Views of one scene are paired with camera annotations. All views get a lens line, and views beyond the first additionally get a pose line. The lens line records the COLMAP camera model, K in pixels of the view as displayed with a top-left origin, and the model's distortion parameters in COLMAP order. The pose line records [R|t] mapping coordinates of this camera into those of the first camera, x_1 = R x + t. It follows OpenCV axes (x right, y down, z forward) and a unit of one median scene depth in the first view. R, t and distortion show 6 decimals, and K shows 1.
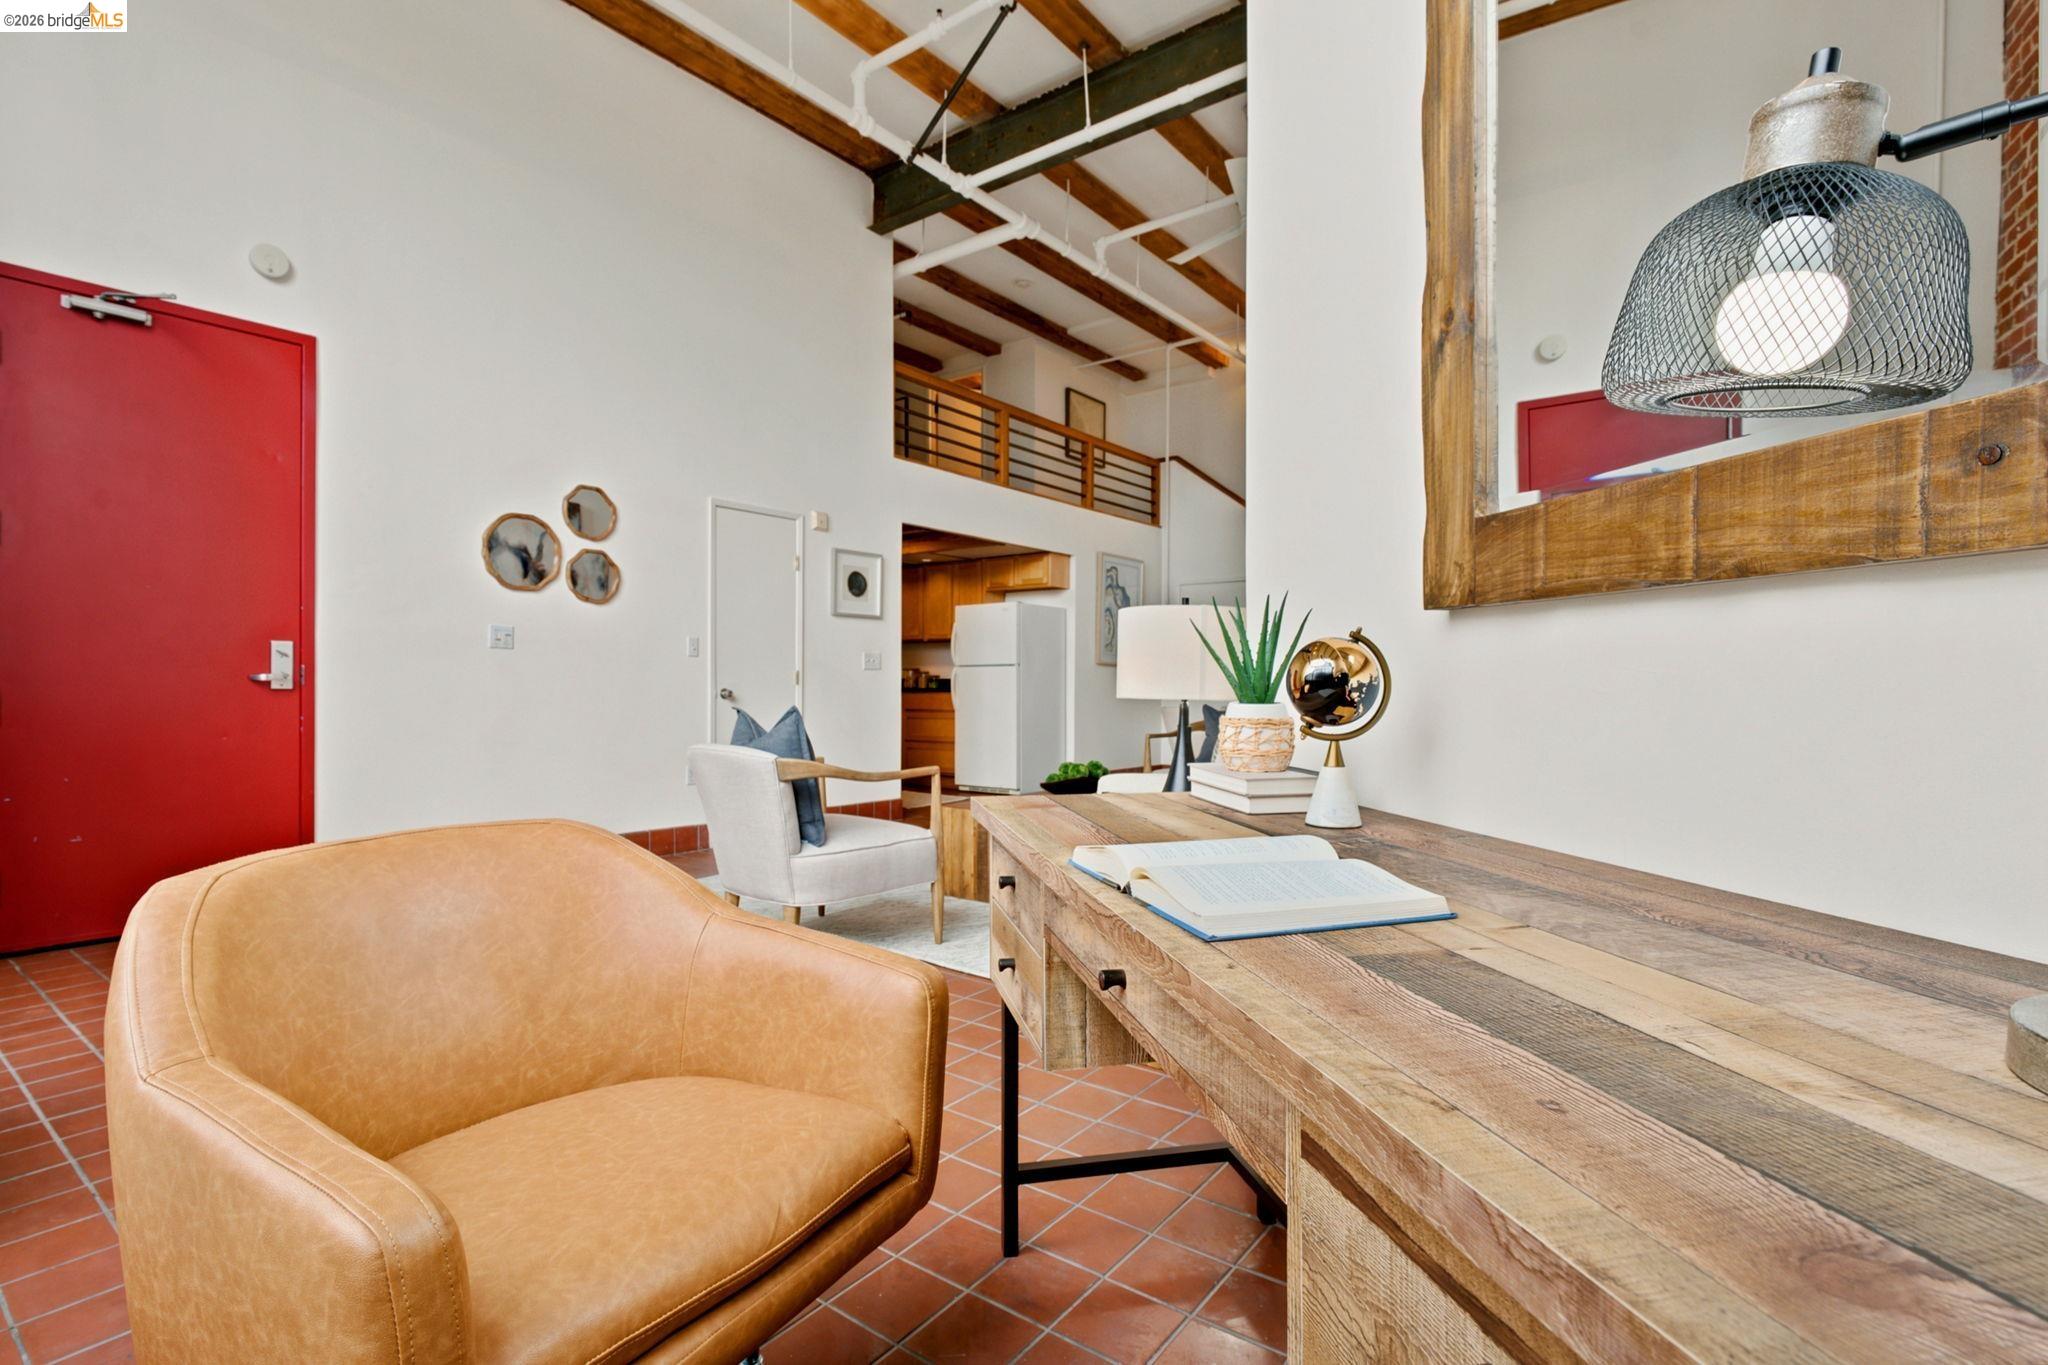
lens RADIAL K [[965.1, 0, 1014.6], [0, 965.1, 687.3], [0, 0, 1]] dist [-0.004079, 0.001940]
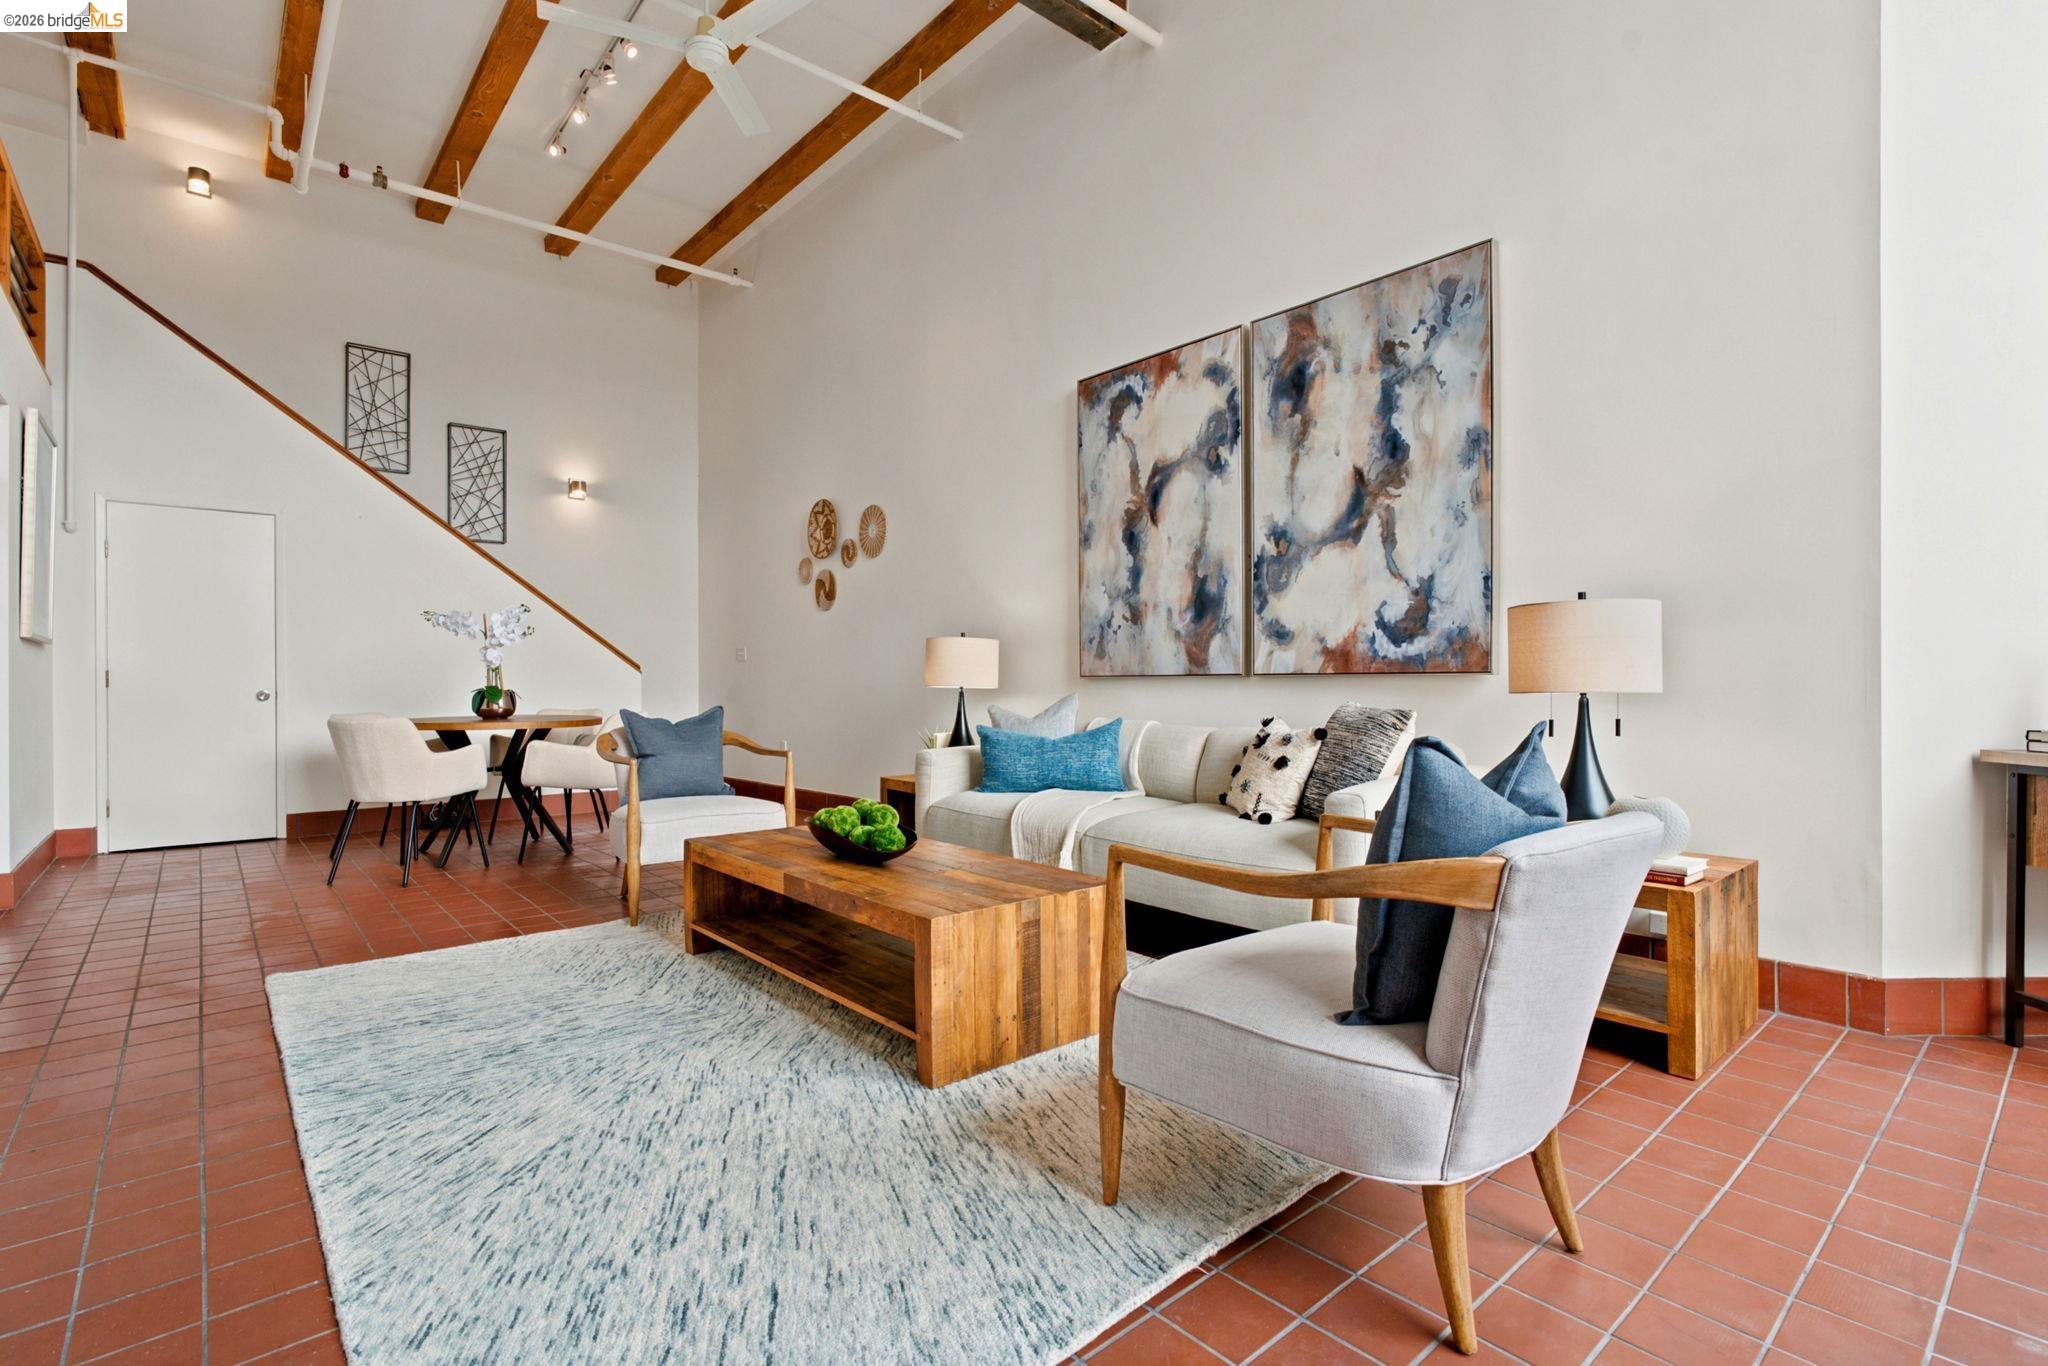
lens RADIAL K [[948.7, 0, 1006.1], [0, 948.7, 685.8], [0, 0, 1]] dist [-0.002468, 0.000875]
pose [[0.208598, -0.011892, 0.977929, -0.439357], [0.005567, 0.999924, 0.010972, -0.004507], [-0.977986, 0.003156, 0.208648, 0.661999]]
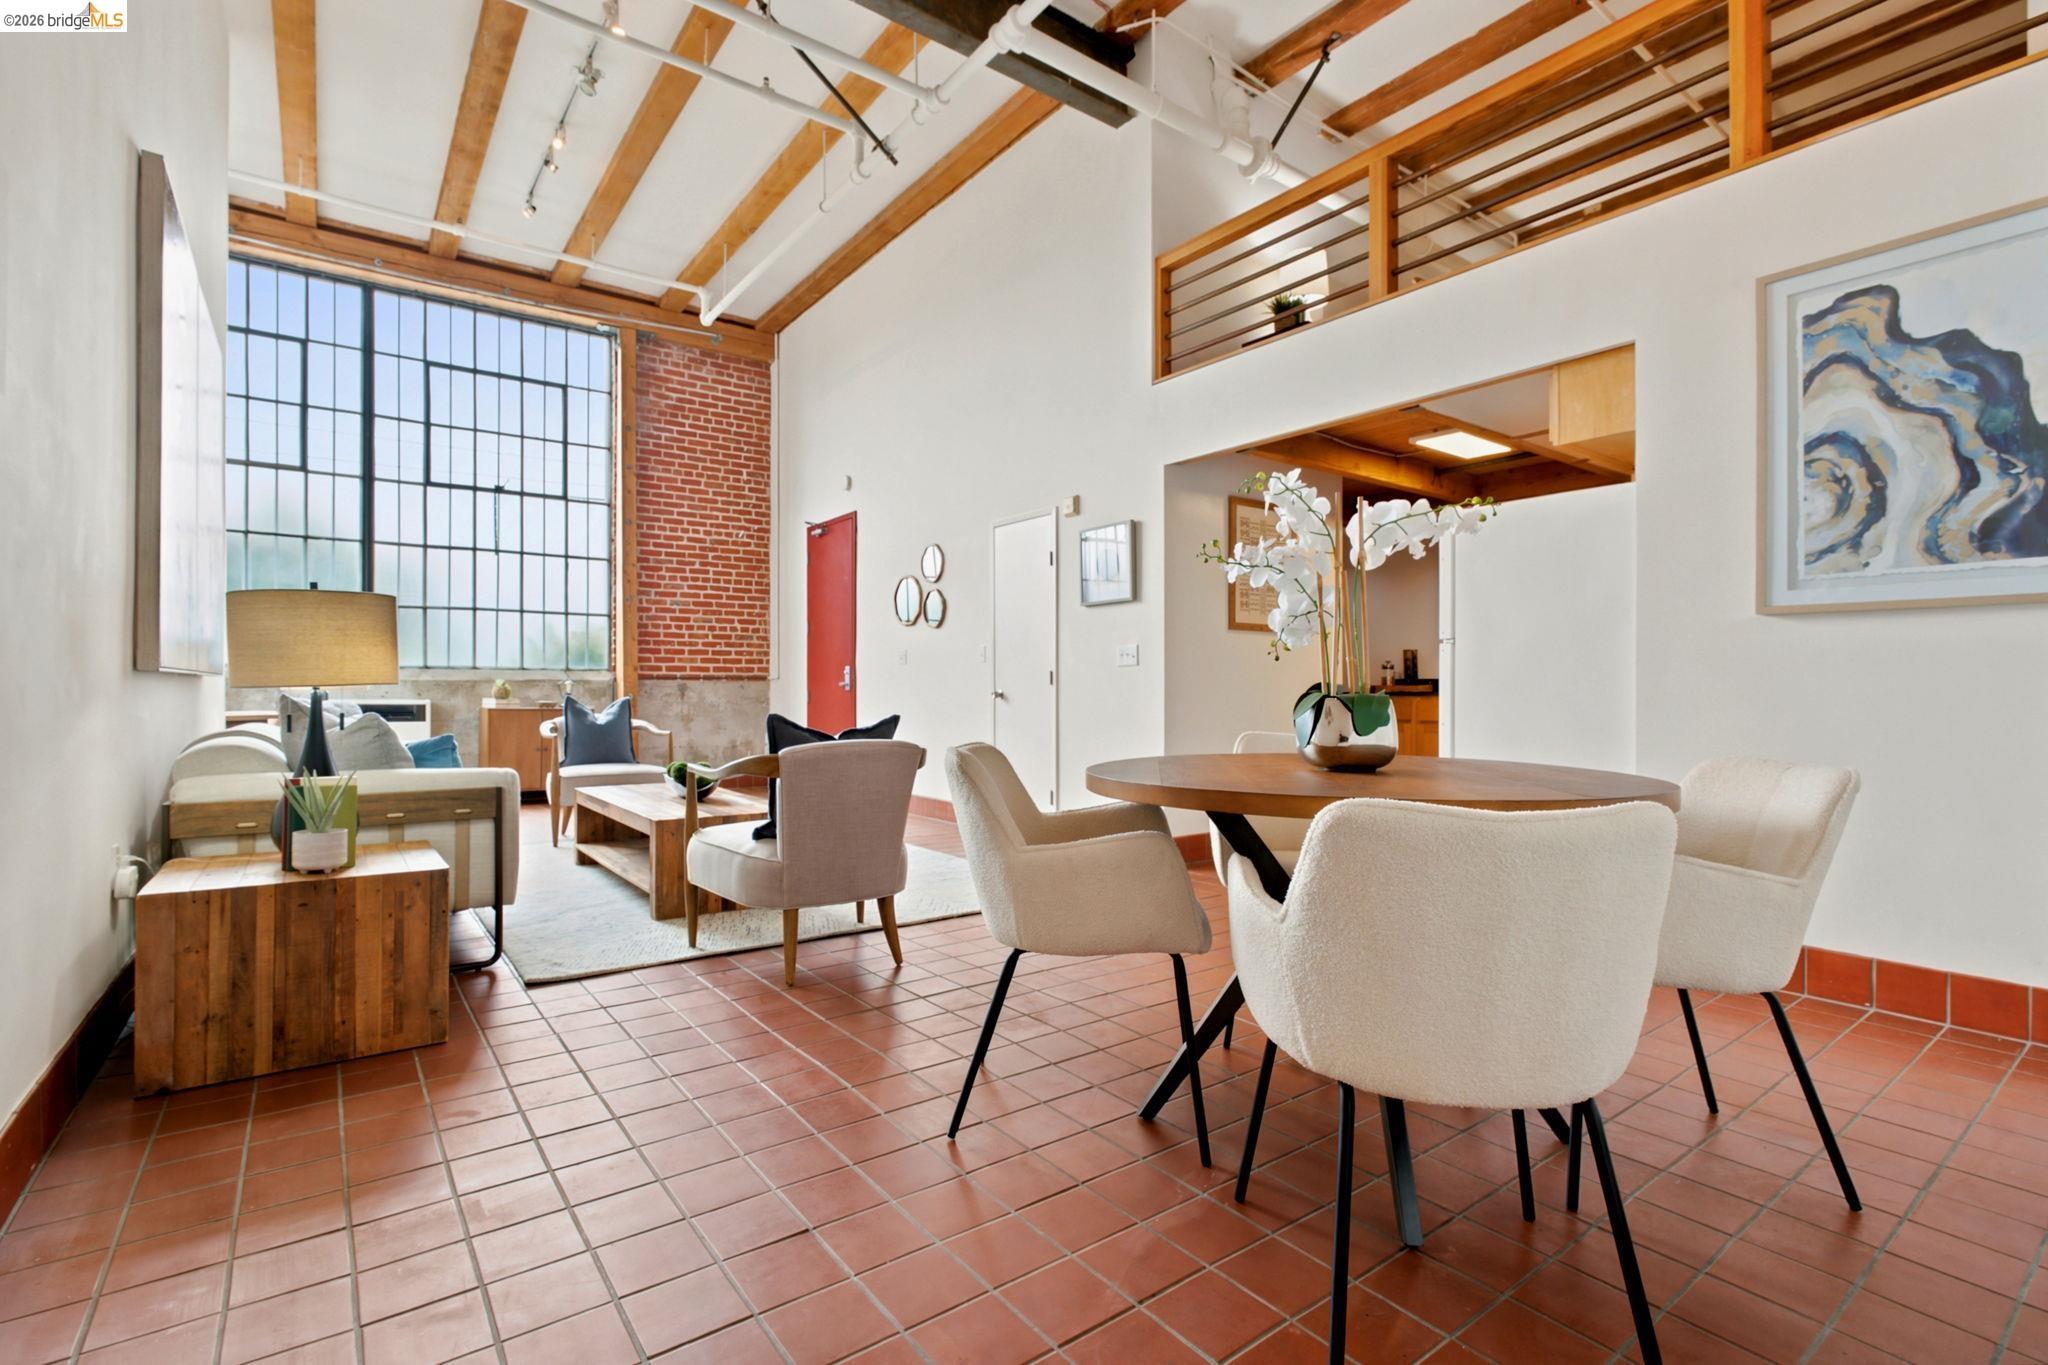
lens RADIAL K [[948.7, 0, 1015.4], [0, 948.7, 683.7], [0, 0, 1]] dist [-0.002468, 0.000875]
pose [[-0.269899, -0.013780, -0.962790, 0.745106], [-0.005861, 0.999903, -0.012668, 0.008207], [0.962871, 0.002224, -0.269954, 1.322597]]
